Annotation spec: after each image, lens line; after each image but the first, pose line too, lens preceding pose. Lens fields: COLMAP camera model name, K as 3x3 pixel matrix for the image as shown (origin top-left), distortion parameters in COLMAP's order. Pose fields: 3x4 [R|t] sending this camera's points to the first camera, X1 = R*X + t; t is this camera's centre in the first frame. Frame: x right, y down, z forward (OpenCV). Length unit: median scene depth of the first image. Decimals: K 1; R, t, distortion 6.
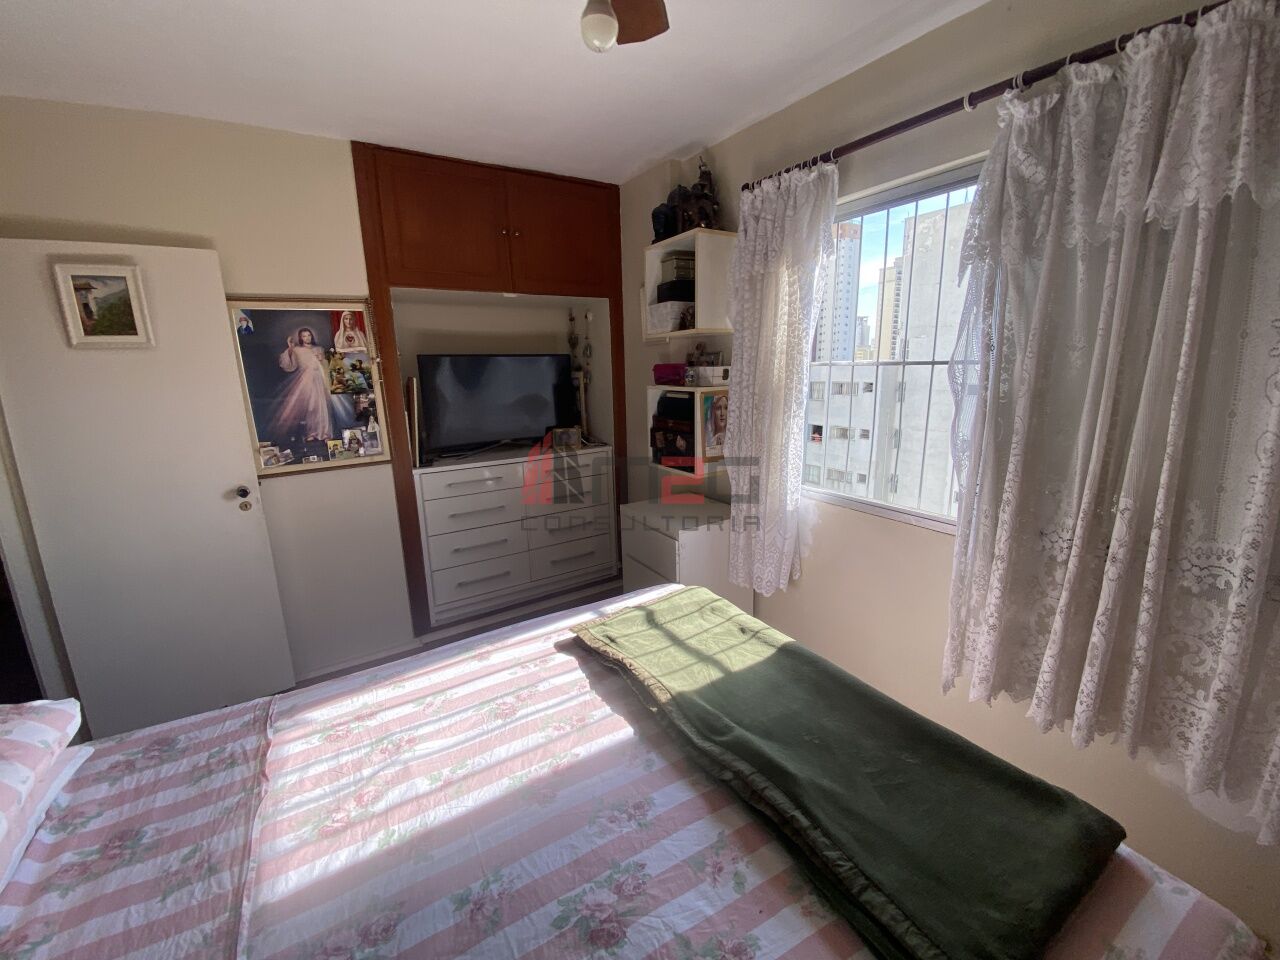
lens RADIAL K [[513.9, 0, 640.7], [0, 513.9, 473.0], [0, 0, 1]] dist [0.034354, -0.028403]
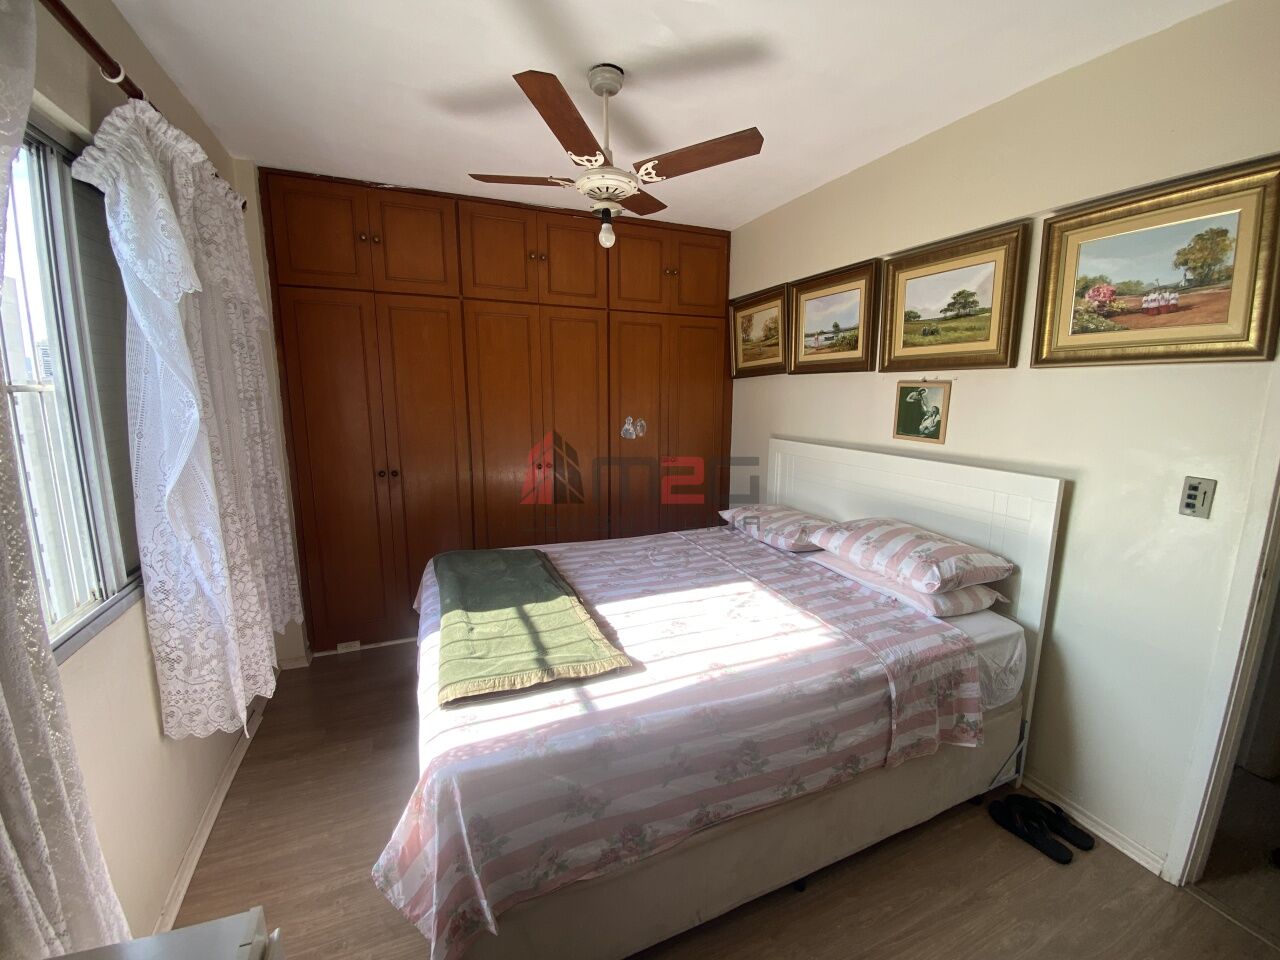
lens RADIAL K [[513.9, 0, 640.7], [0, 513.9, 473.0], [0, 0, 1]] dist [0.034354, -0.028403]
pose [[-0.987416, -0.009190, 0.157876, -0.207220], [0.049593, 0.929956, 0.364310, -0.246447], [-0.150166, 0.367555, -0.917798, 1.186214]]
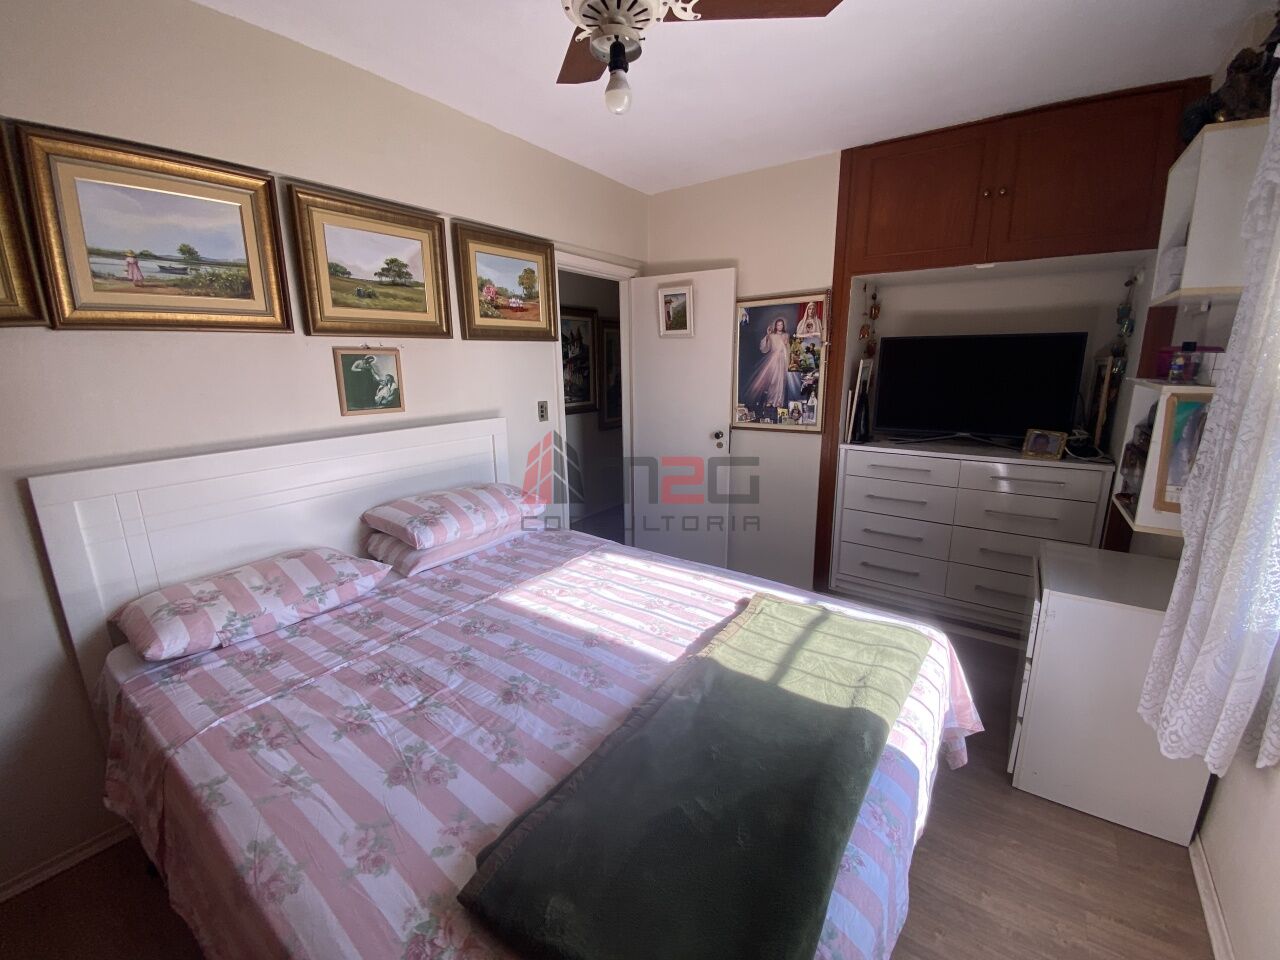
lens RADIAL K [[513.9, 0, 640.7], [0, 513.9, 473.0], [0, 0, 1]] dist [0.034354, -0.028403]
pose [[0.382064, 0.219677, -0.897646, 0.468904], [-0.193102, 0.968871, 0.154918, -0.041509], [0.903736, 0.114149, 0.412591, 0.207217]]
